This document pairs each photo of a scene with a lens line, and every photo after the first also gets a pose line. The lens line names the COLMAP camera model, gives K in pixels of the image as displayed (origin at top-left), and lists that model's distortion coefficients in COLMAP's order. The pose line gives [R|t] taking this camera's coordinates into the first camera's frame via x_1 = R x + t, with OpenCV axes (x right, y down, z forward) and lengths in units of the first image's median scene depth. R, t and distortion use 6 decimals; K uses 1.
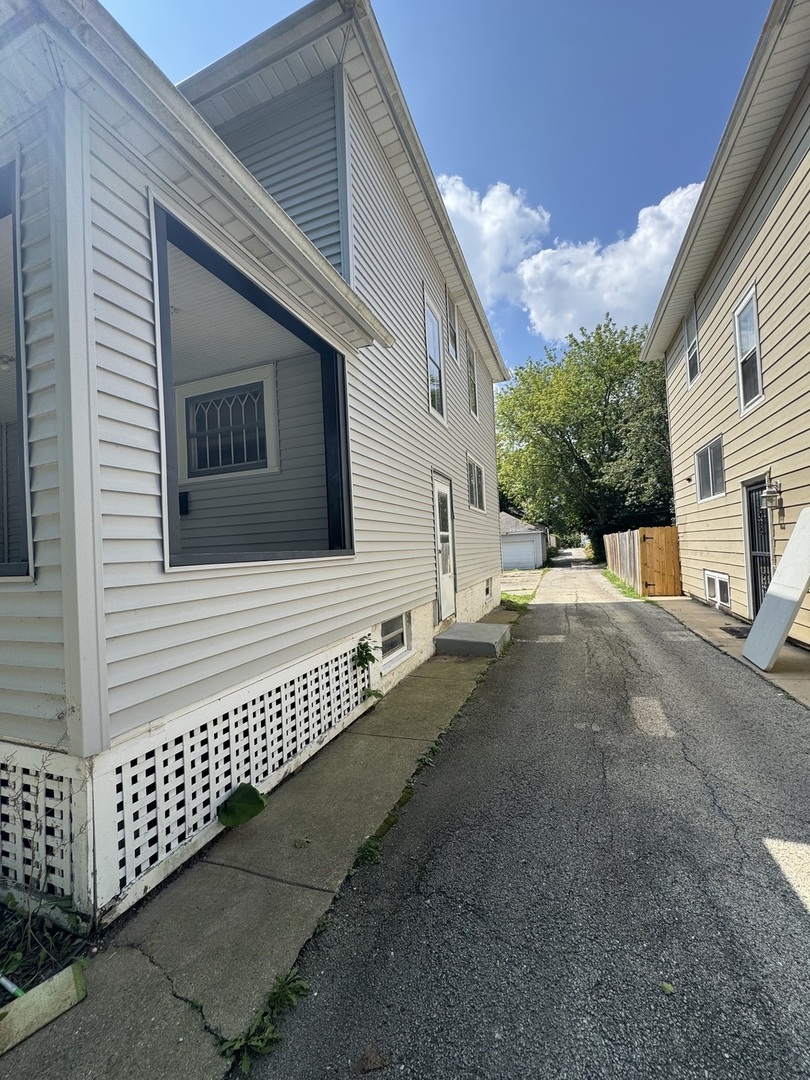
lens RADIAL K [[432.4, 0, 406.0], [0, 432.4, 539.1], [0, 0, 1]] dist [-0.002993, -0.000019]
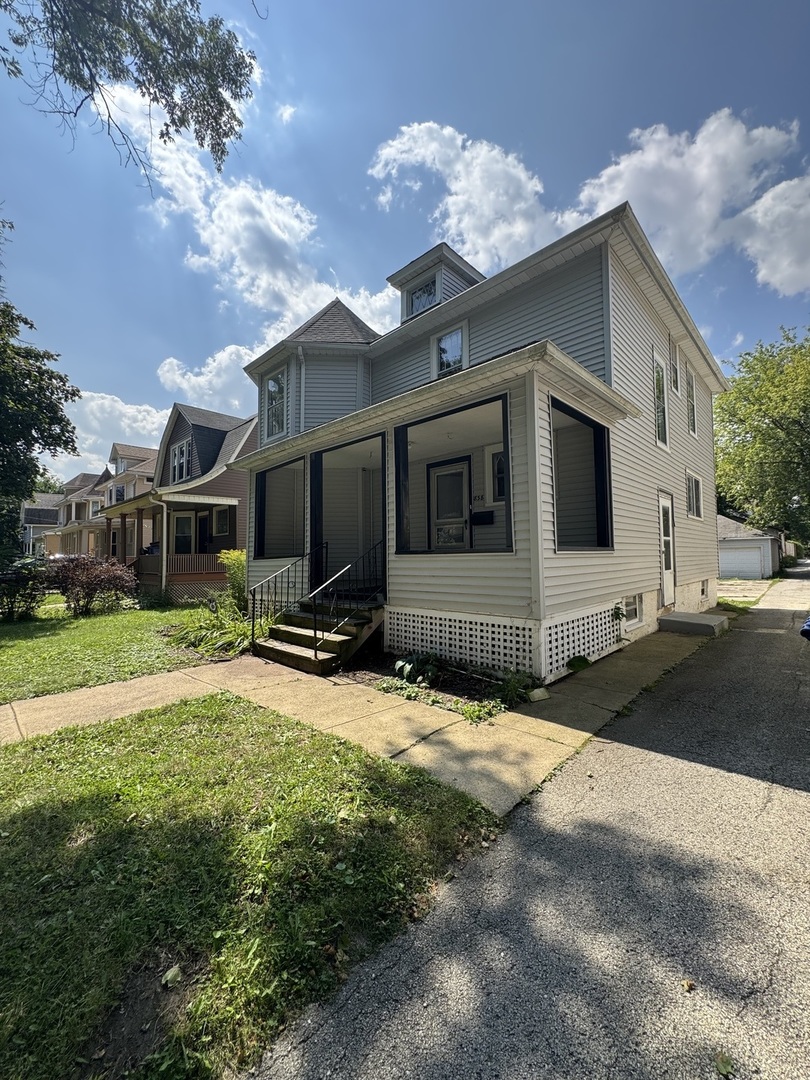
lens RADIAL K [[432.4, 0, 404.1], [0, 432.4, 540.4], [0, 0, 1]] dist [-0.002993, -0.000019]
pose [[0.918125, 0.017872, -0.395887, -0.111050], [-0.018580, 0.999825, 0.002045, 0.004660], [0.395855, 0.005478, 0.918297, -0.441126]]
